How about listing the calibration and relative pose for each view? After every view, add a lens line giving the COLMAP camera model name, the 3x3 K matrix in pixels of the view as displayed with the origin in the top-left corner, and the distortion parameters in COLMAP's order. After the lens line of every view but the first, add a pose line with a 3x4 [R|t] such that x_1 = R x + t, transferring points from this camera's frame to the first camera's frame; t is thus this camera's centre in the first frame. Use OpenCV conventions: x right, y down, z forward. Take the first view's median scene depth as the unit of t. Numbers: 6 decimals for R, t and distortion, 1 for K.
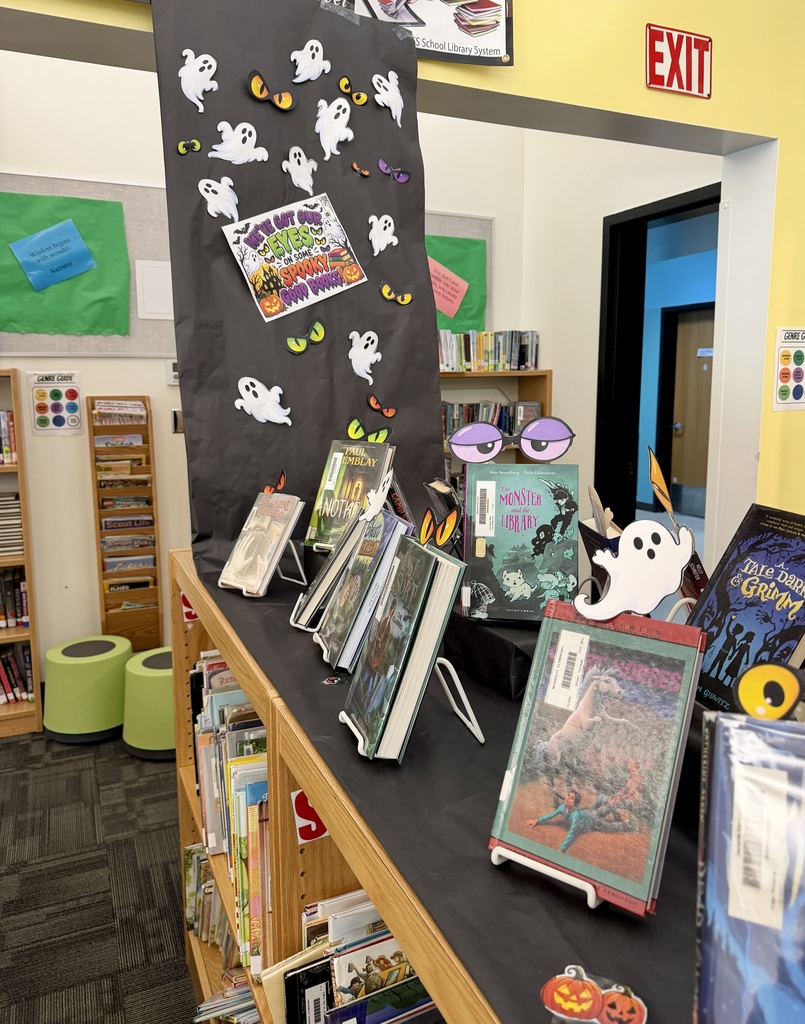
lens RADIAL K [[797.6, 0, 409.8], [0, 797.6, 509.4], [0, 0, 1]] dist [0.075998, -0.054162]
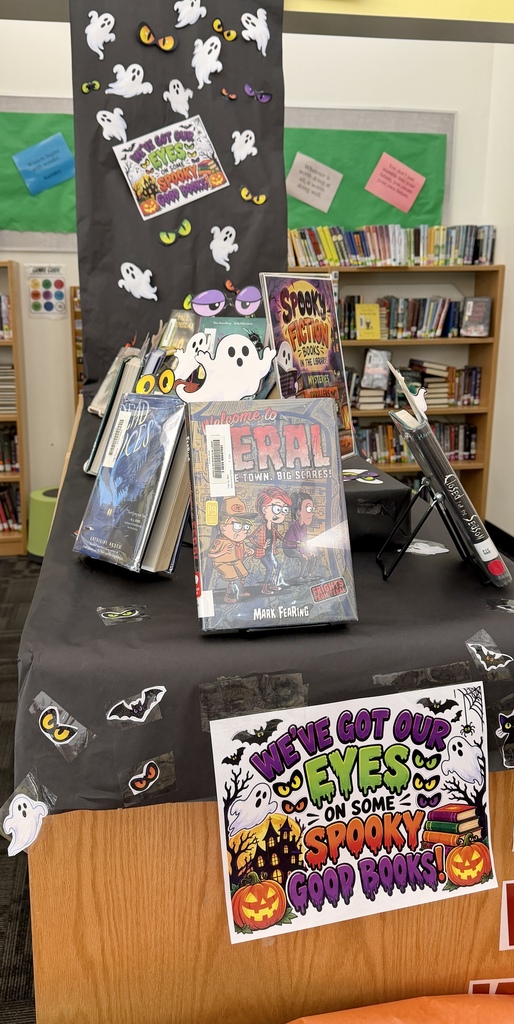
lens RADIAL K [[889.4, 0, 255.7], [0, 889.4, 511.5], [0, 0, 1]] dist [0.057509, -0.039918]
pose [[0.963045, 0.076475, -0.258256, 0.380828], [-0.053464, 0.994041, 0.094990, 0.085430], [0.263981, -0.077673, 0.961395, -0.369758]]
